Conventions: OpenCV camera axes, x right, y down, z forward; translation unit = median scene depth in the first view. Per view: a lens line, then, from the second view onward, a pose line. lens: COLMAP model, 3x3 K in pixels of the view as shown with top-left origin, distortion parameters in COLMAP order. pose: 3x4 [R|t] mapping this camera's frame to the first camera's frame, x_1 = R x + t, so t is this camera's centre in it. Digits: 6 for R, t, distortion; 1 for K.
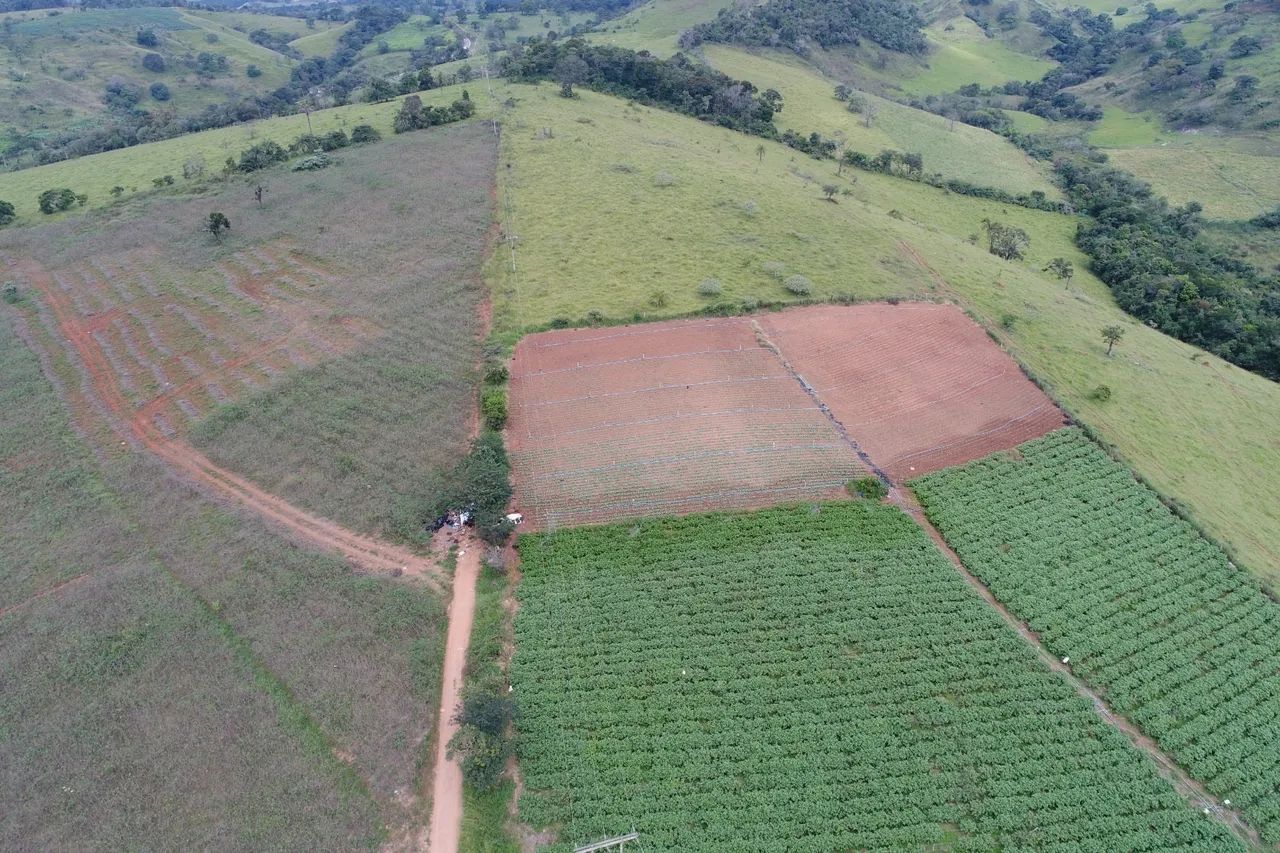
lens RADIAL K [[855.6, 0, 640.6], [0, 855.6, 438.4], [0, 0, 1]] dist [-0.000120, 0.002128]
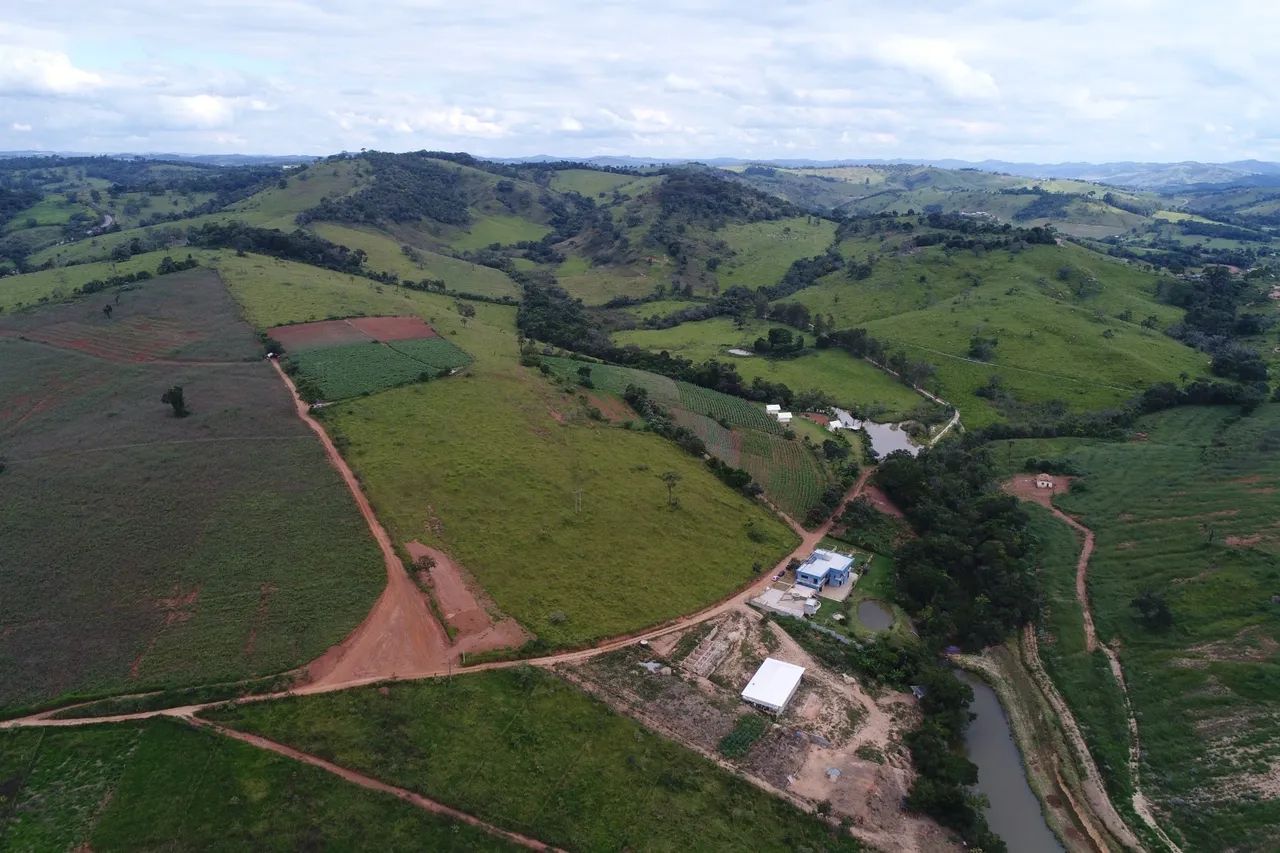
lens RADIAL K [[855.6, 0, 640.6], [0, 855.6, 438.4], [0, 0, 1]] dist [-0.000120, 0.002128]
pose [[0.910717, -0.109035, 0.398378, -0.042093], [0.173328, 0.976378, -0.129006, 0.204171], [-0.374902, 0.186538, 0.908104, -0.507478]]
